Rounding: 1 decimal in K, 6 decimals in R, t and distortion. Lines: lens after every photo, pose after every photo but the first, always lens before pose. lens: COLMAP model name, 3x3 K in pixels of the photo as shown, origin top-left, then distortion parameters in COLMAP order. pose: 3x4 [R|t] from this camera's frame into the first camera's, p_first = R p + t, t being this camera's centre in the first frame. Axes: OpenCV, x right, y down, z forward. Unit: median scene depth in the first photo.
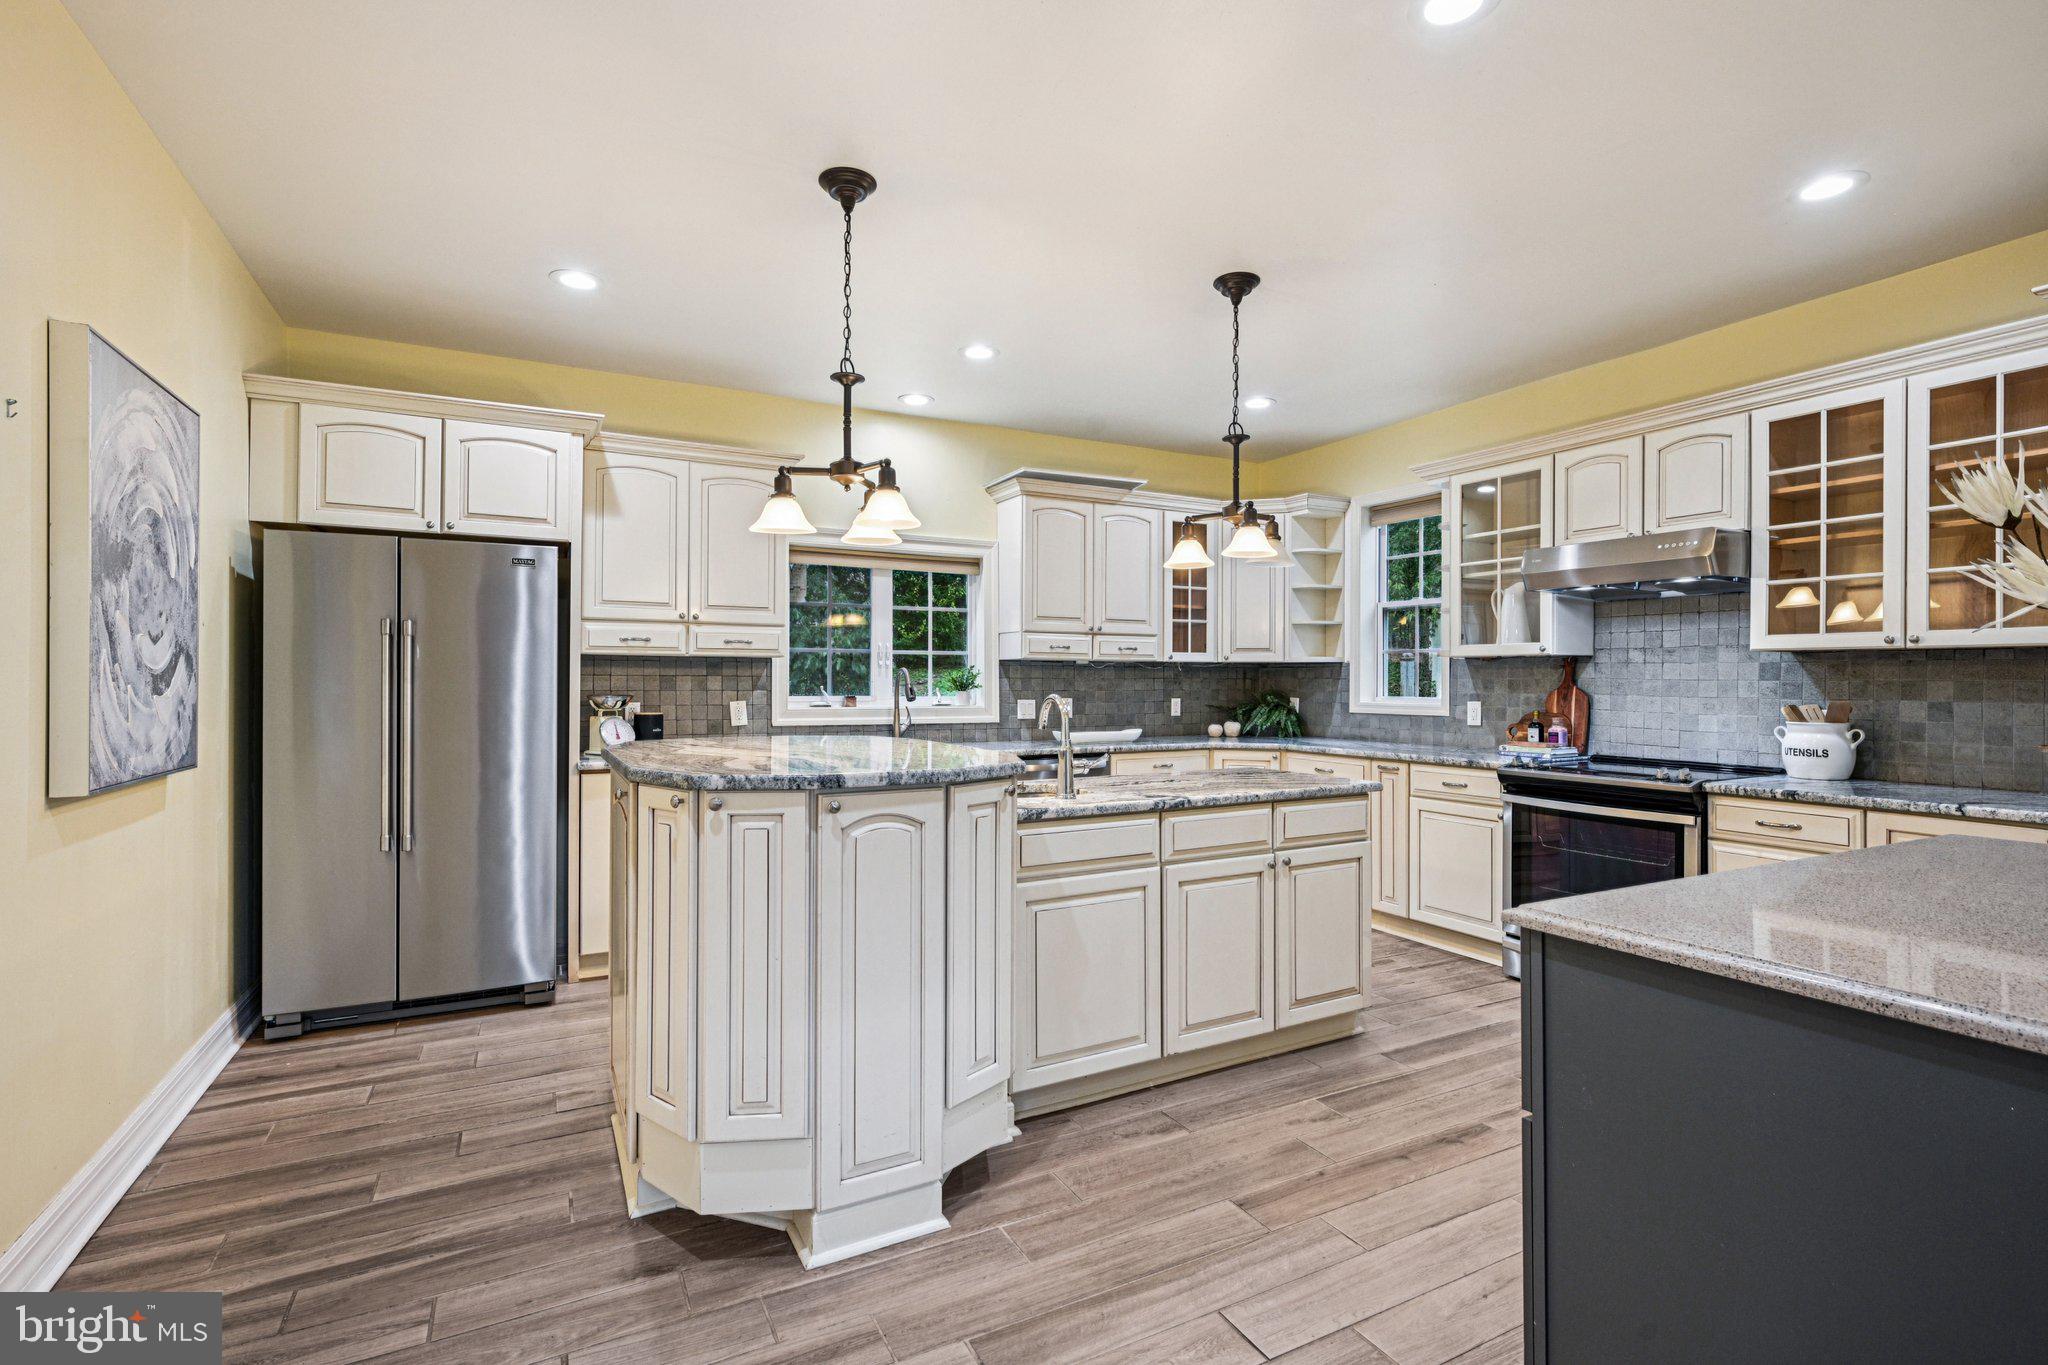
lens RADIAL K [[922.5, 0, 1042.9], [0, 922.5, 679.6], [0, 0, 1]] dist [-0.000628, 0.001246]
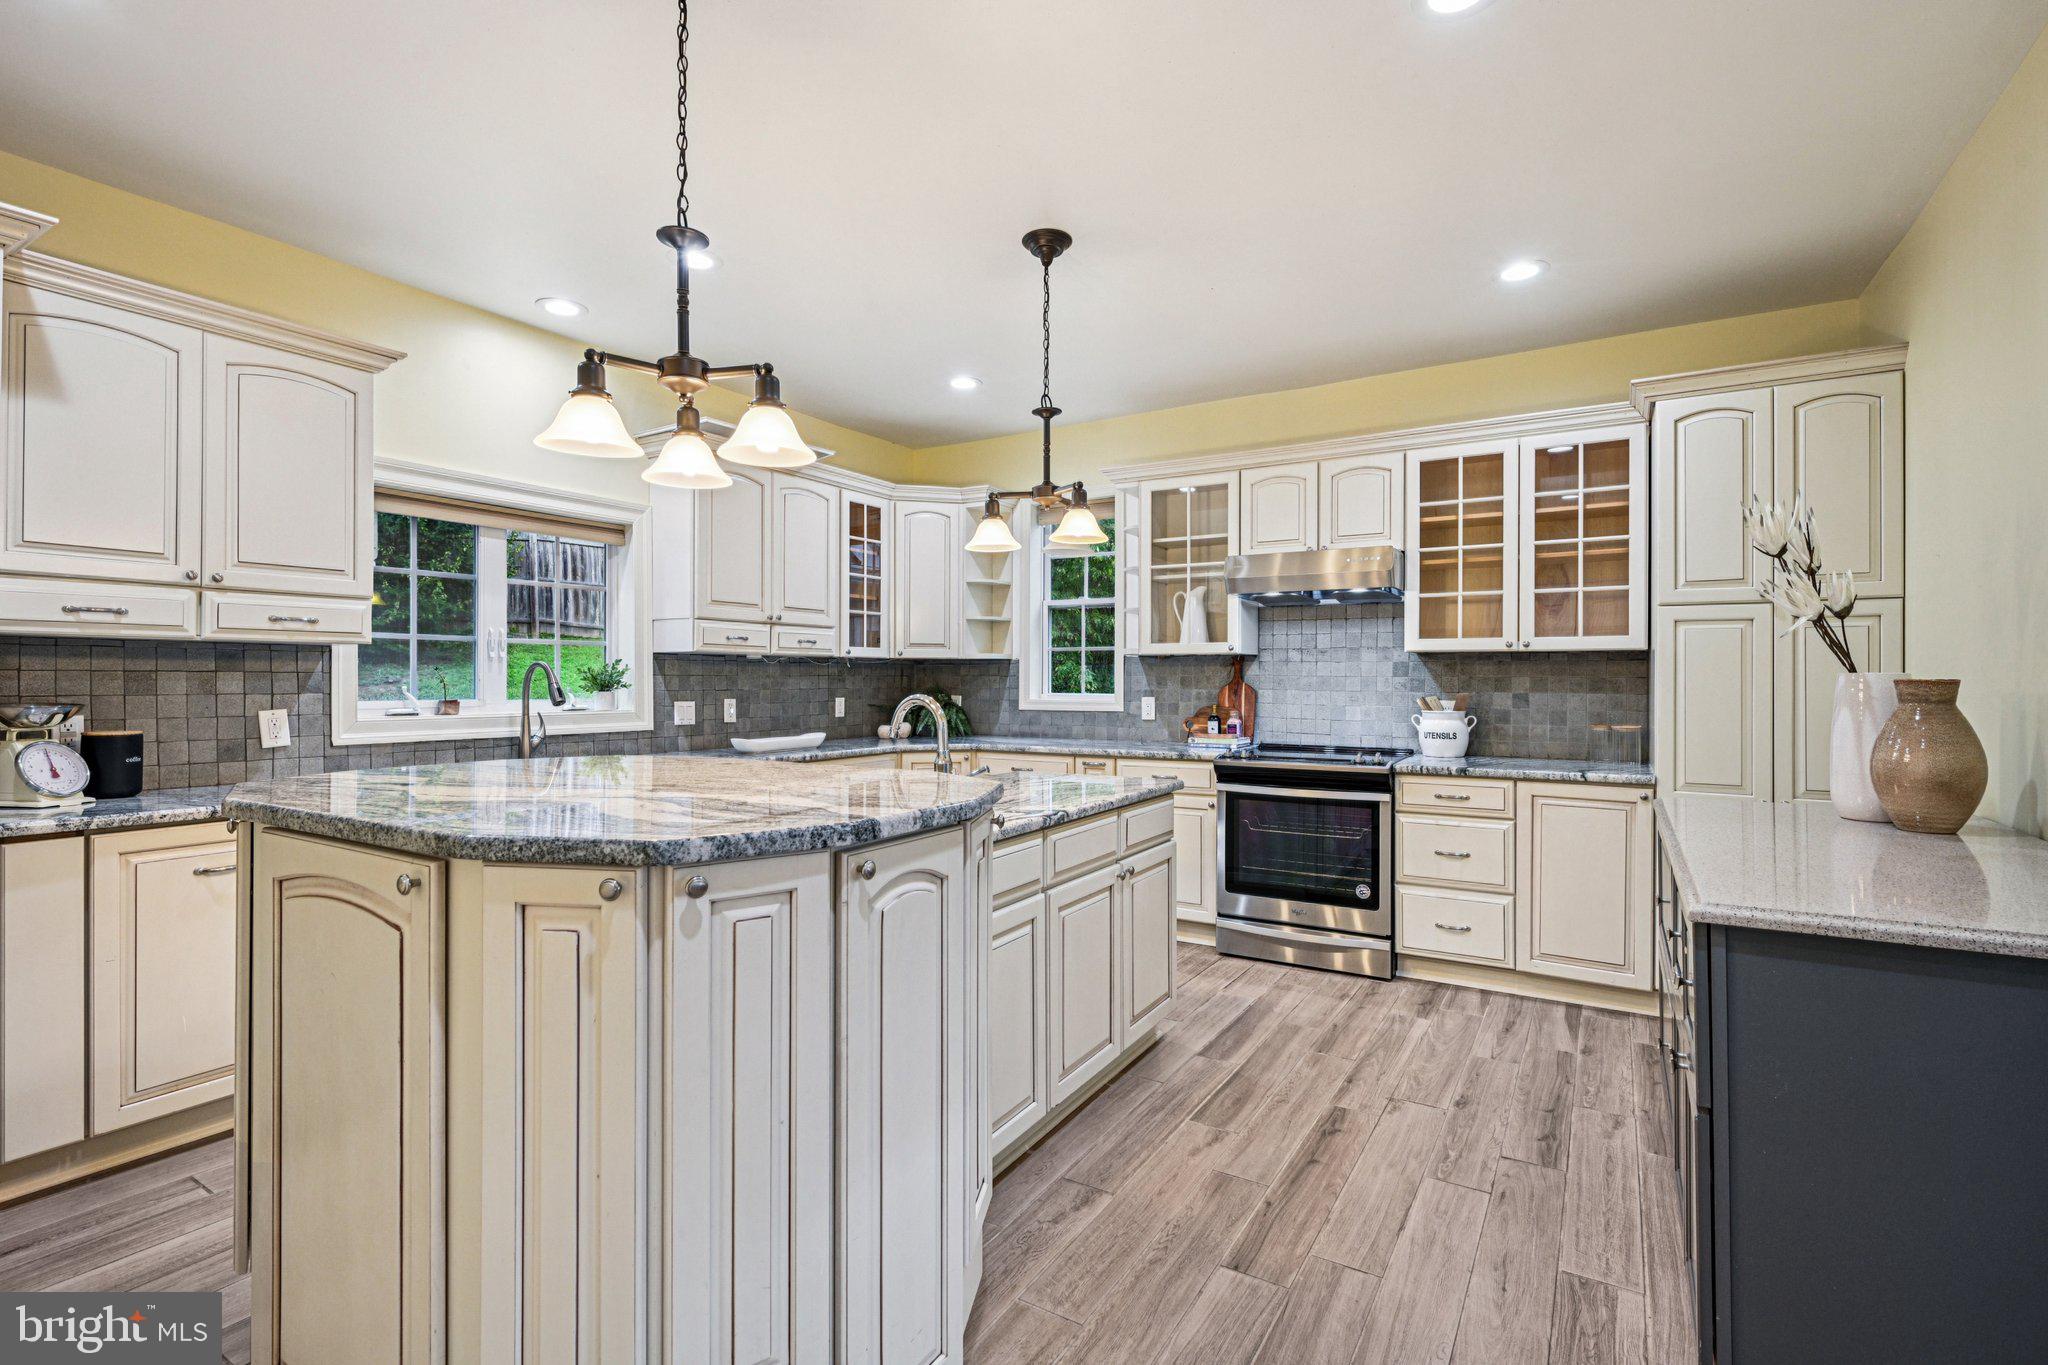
lens RADIAL K [[922.5, 0, 1020.1], [0, 922.5, 679.6], [0, 0, 1]] dist [-0.000628, 0.001246]
pose [[0.867512, -0.002496, 0.497411, -0.235541], [0.001432, 0.999996, 0.002522, 0.000849], [-0.497415, -0.001475, 0.867512, 0.194466]]
